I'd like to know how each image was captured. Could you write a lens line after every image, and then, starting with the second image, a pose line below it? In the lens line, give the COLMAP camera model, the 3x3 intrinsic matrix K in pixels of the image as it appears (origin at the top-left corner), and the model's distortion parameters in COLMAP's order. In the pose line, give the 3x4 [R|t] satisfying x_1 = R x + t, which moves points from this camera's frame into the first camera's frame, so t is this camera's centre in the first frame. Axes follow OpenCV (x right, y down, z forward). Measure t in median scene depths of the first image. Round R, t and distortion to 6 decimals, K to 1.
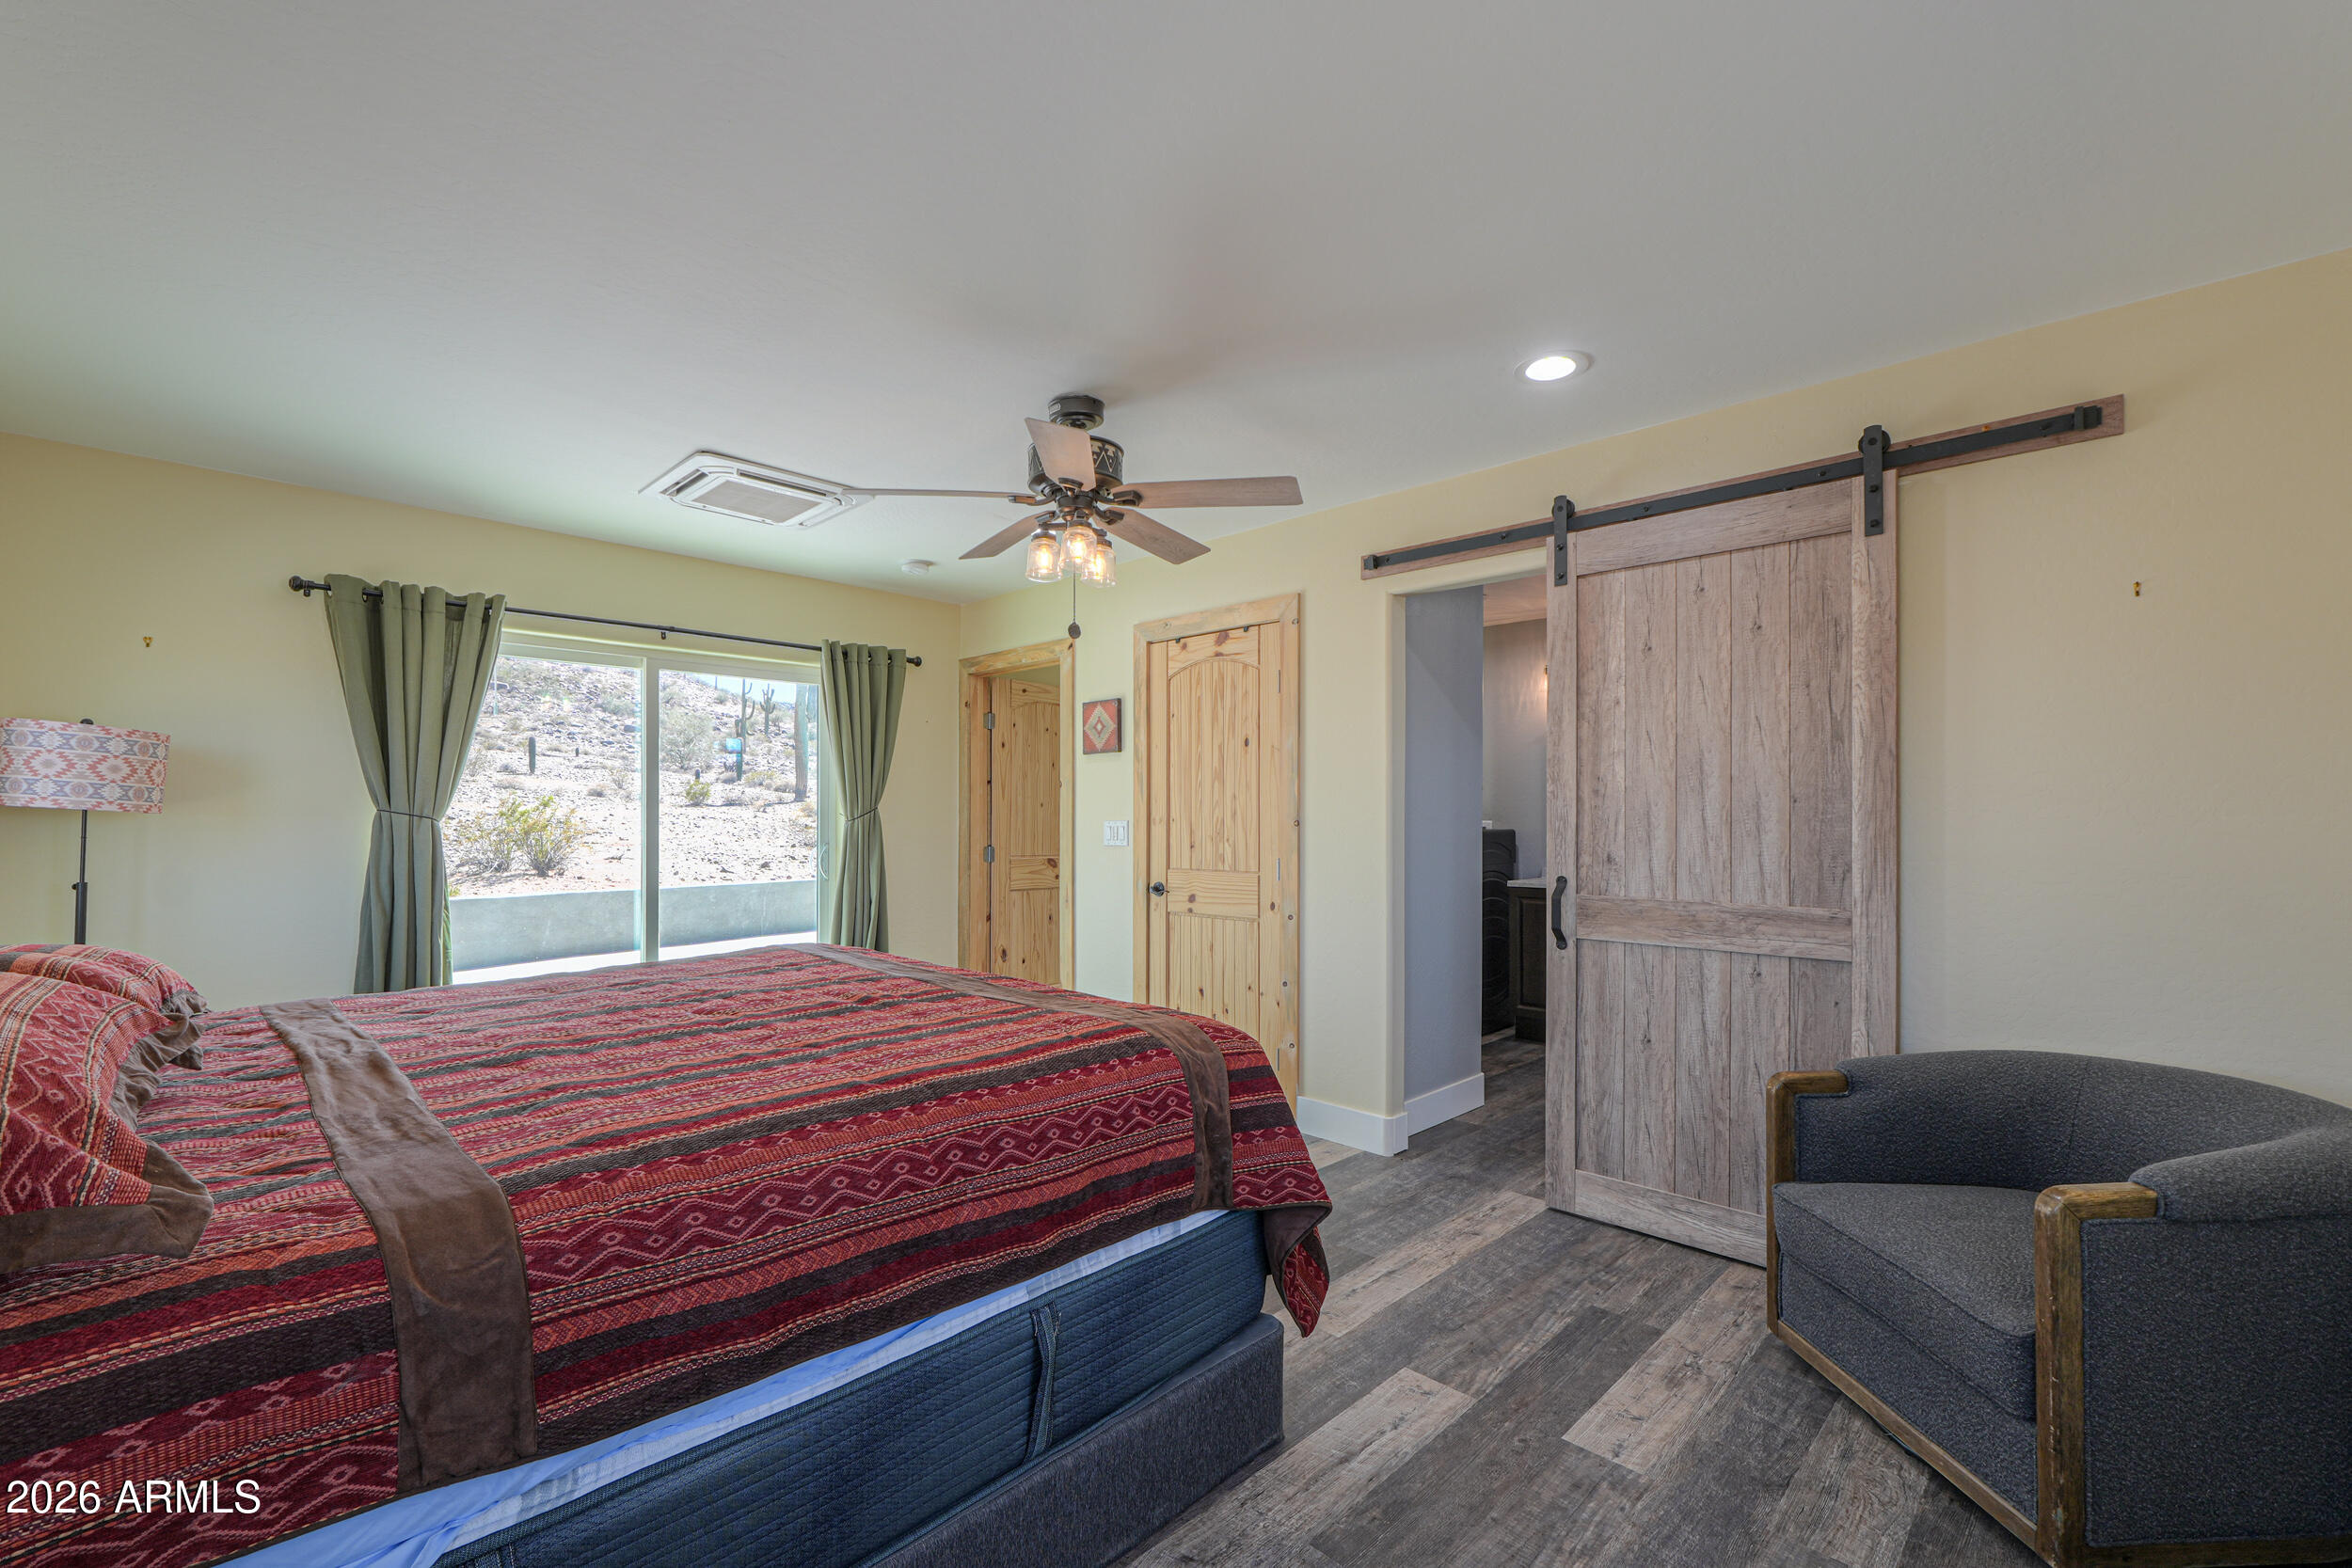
lens RADIAL K [[1003.1, 0, 1178.5], [0, 1003.1, 812.4], [0, 0, 1]] dist [0.001876, 0.000469]
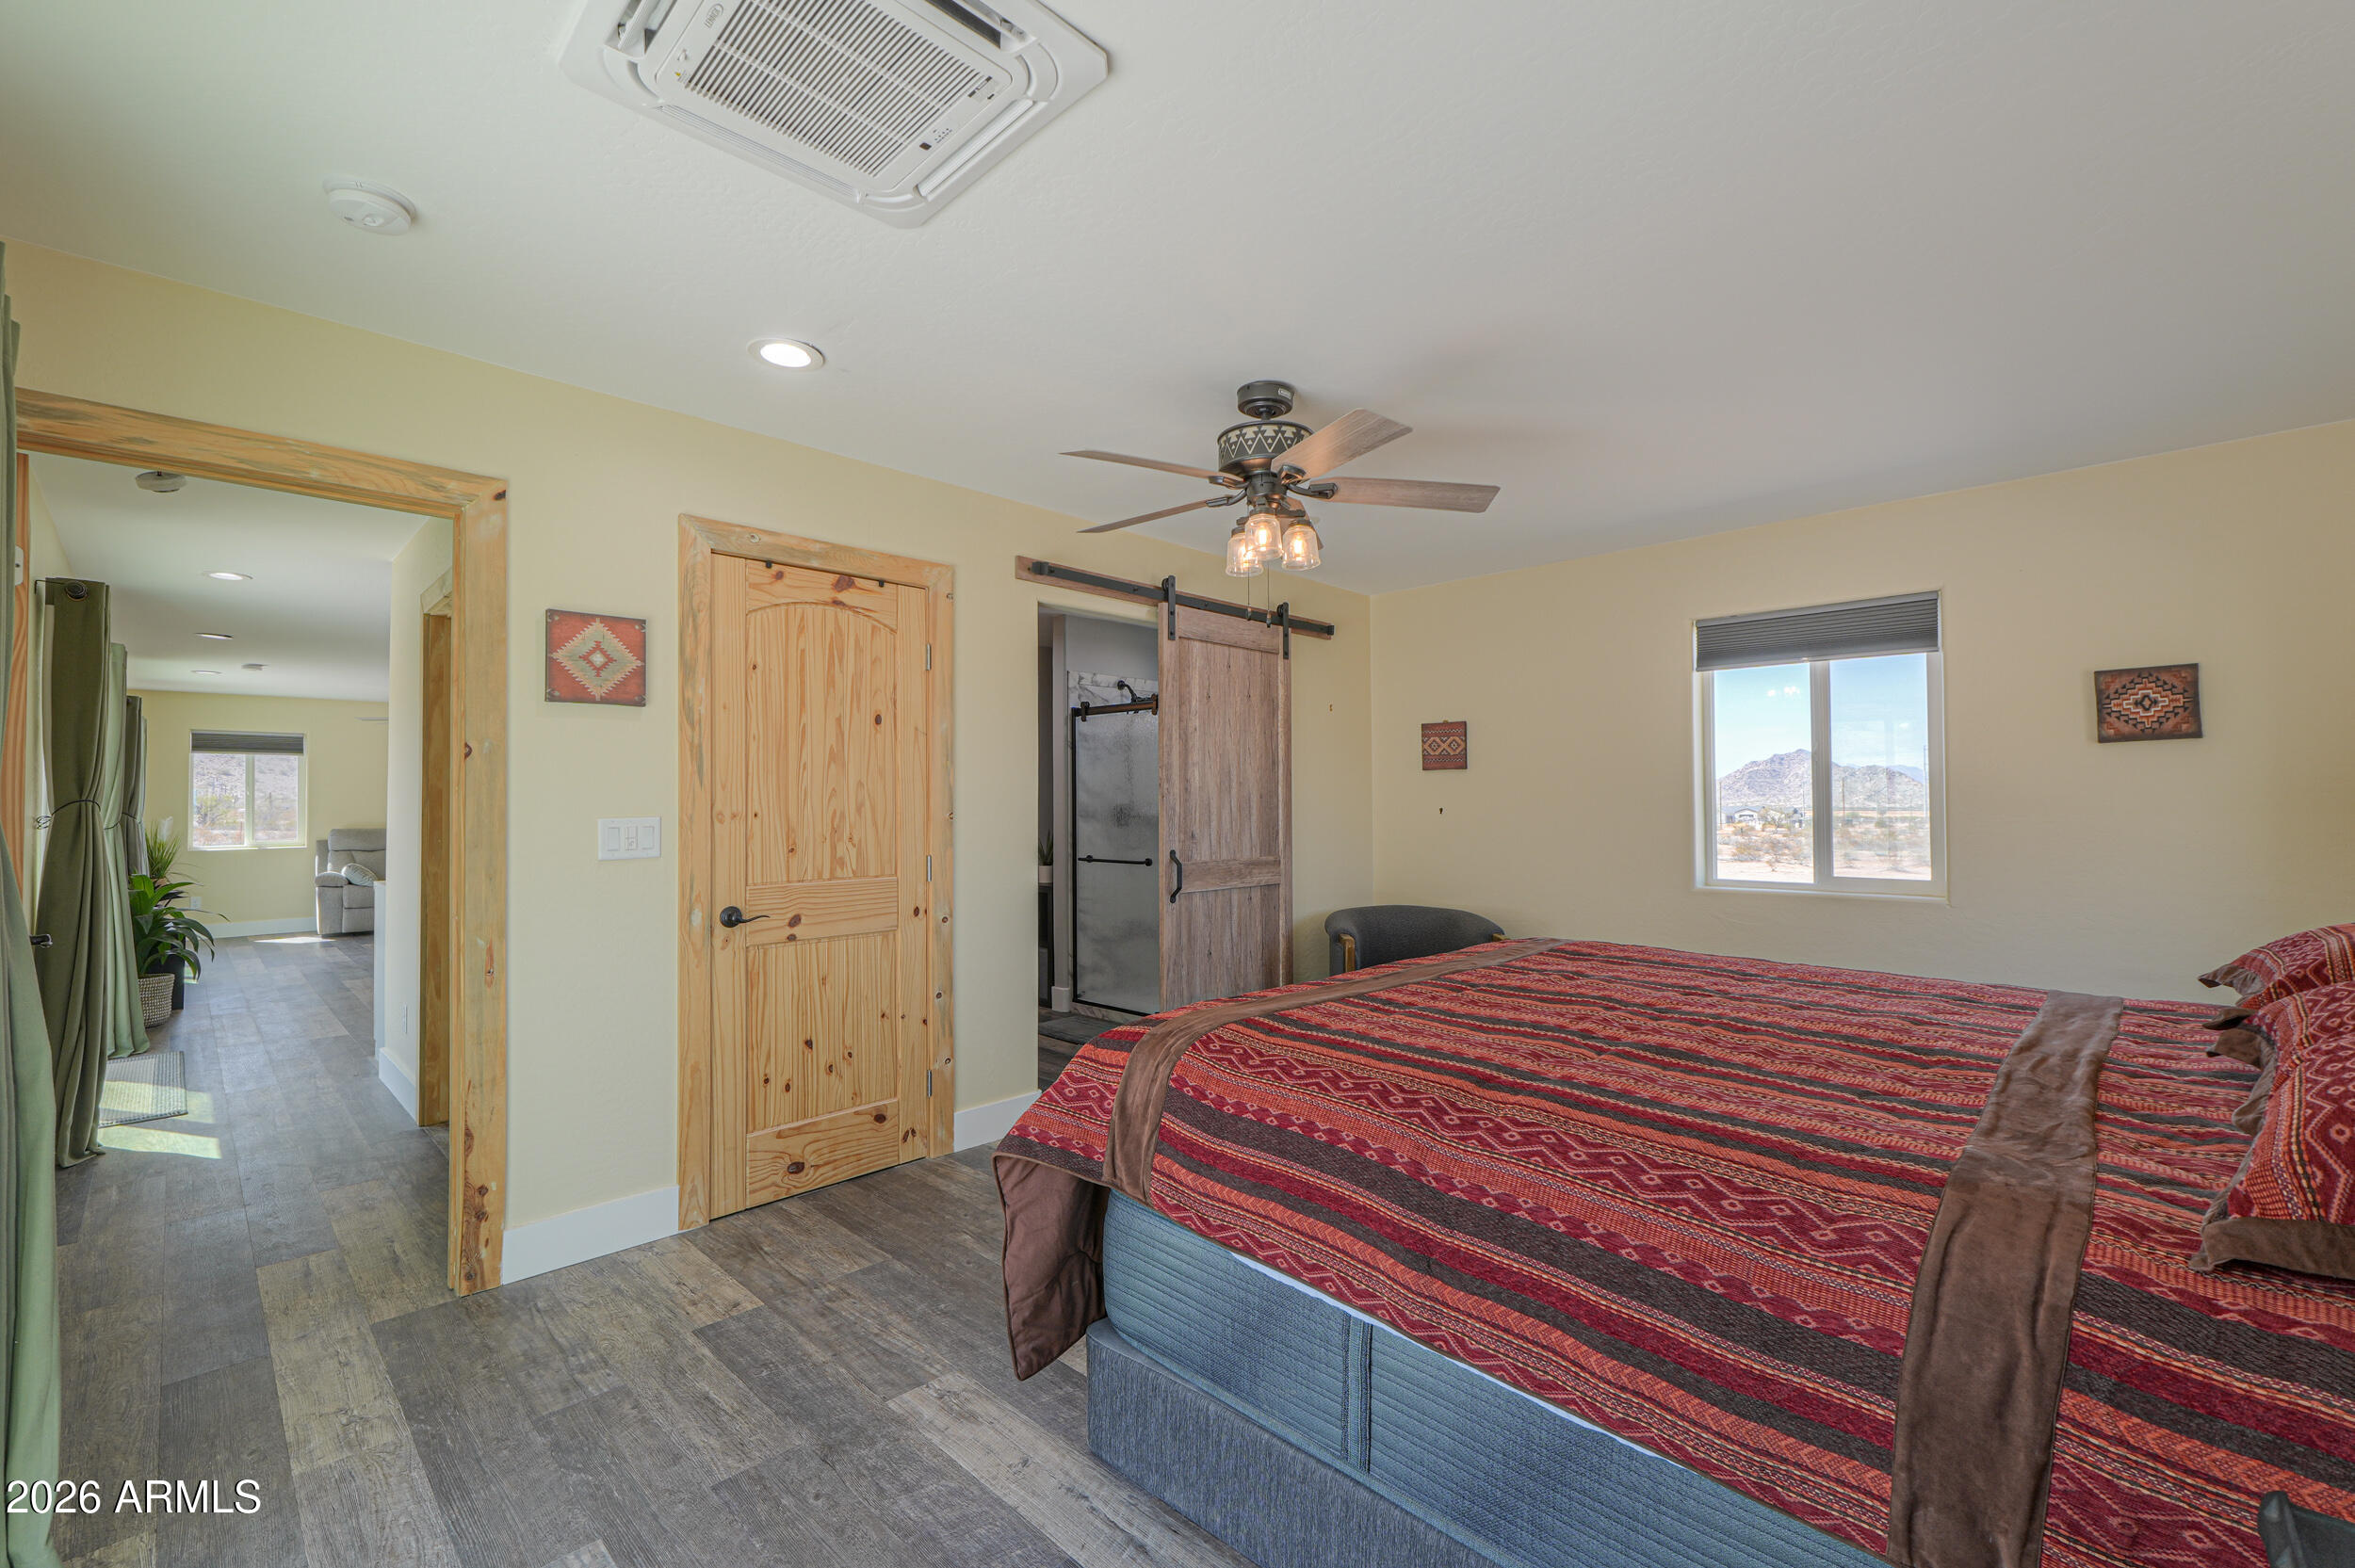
lens RADIAL K [[985.2, 0, 1177.5], [0, 985.2, 784.0], [0, 0, 1]] dist [-0.000851, 0.000025]
pose [[0.006237, 0.013936, 0.999883, -0.776977], [-0.005347, 0.999889, -0.013903, -0.006960], [-0.999966, -0.005260, 0.006311, 0.781285]]
